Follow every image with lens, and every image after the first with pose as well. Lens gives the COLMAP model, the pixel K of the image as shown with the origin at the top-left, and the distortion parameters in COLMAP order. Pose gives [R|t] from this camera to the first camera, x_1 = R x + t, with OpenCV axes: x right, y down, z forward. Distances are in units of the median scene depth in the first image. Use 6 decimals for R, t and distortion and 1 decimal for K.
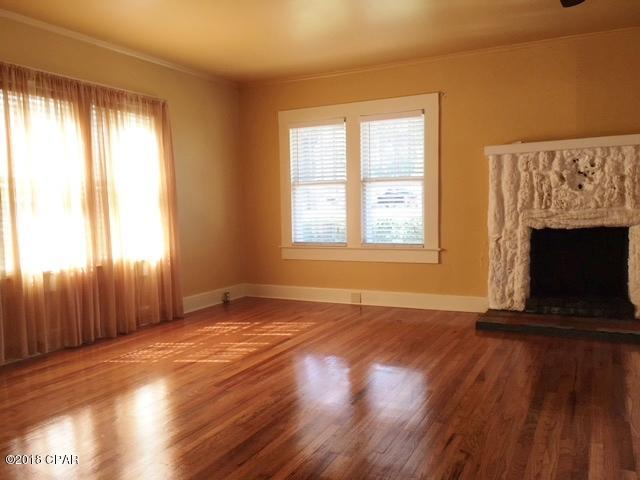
lens RADIAL K [[542.9, 0, 322.3], [0, 542.9, 239.2], [0, 0, 1]] dist [0.070771, -0.086845]
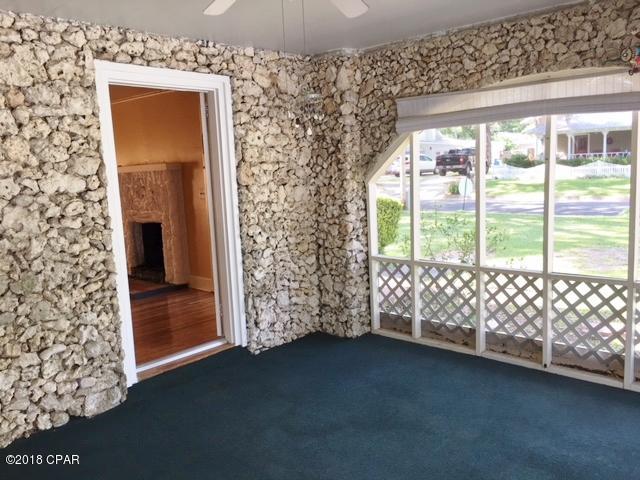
lens RADIAL K [[542.9, 0, 316.0], [0, 542.9, 240.0], [0, 0, 1]] dist [0.070771, -0.086845]
pose [[0.959632, 0.017041, -0.280743, 1.296420], [0.007273, 0.996326, 0.085337, -0.095249], [0.281166, -0.083934, 0.955982, -0.313798]]
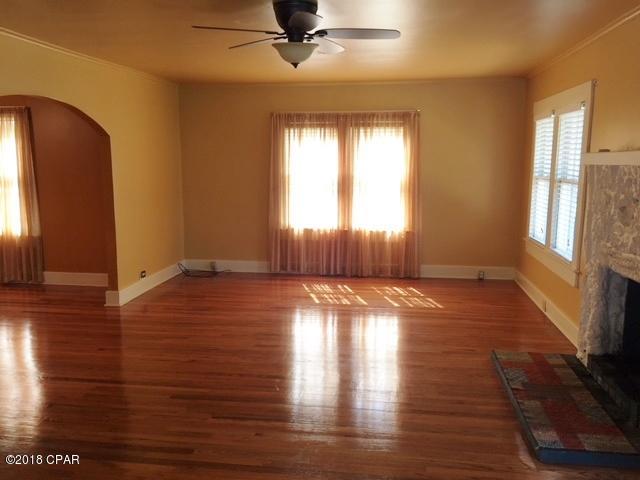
lens RADIAL K [[542.9, 0, 318.5], [0, 542.9, 241.5], [0, 0, 1]] dist [0.070771, -0.086845]
pose [[0.318558, 0.168092, -0.932880, 0.945456], [-0.068309, 0.985664, 0.154276, -0.141333], [0.945439, 0.014578, 0.325474, 0.383991]]
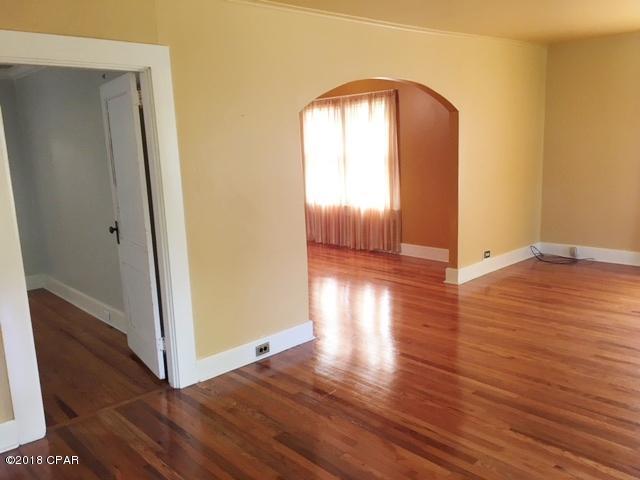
lens RADIAL K [[542.9, 0, 321.5], [0, 542.9, 240.3], [0, 0, 1]] dist [0.070771, -0.086845]
pose [[-0.347117, 0.204735, -0.915201, 0.876258], [-0.006513, 0.975330, 0.220657, -0.139097], [0.937799, 0.082555, -0.337220, 0.474732]]
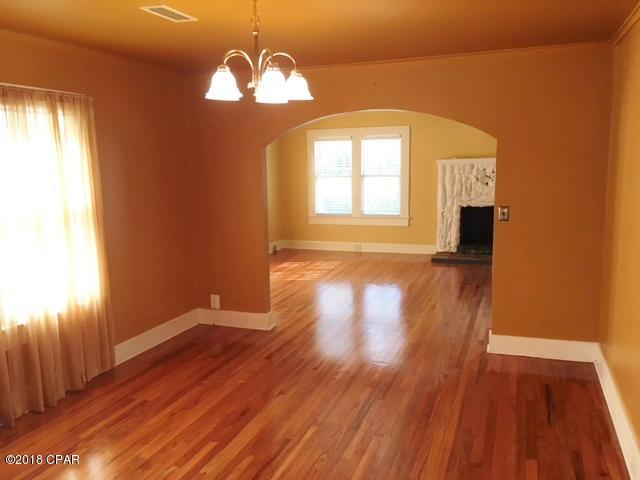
lens RADIAL K [[542.9, 0, 326.7], [0, 542.9, 238.5], [0, 0, 1]] dist [0.070771, -0.086845]
pose [[0.991904, -0.014451, 0.126168, -0.279873], [0.004336, 0.996779, 0.080084, -0.059856], [-0.126919, -0.078888, 0.988771, -0.714017]]
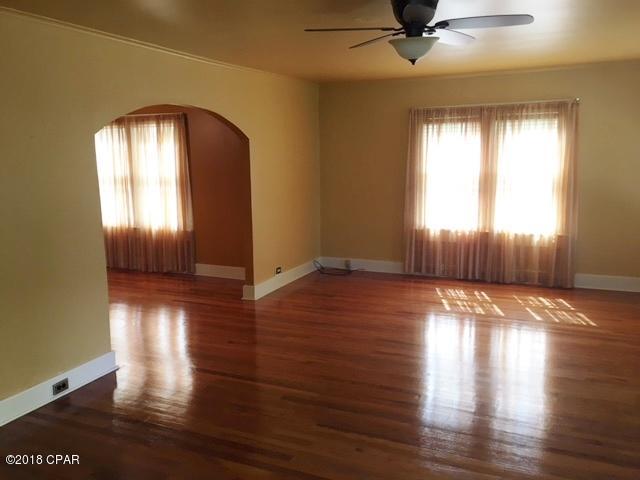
lens RADIAL K [[542.9, 0, 317.3], [0, 542.9, 241.5], [0, 0, 1]] dist [0.070771, -0.086845]
pose [[0.038343, 0.184564, -0.982072, 0.925461], [-0.048263, 0.981990, 0.182664, -0.156217], [0.998098, 0.040394, 0.046560, 0.443079]]
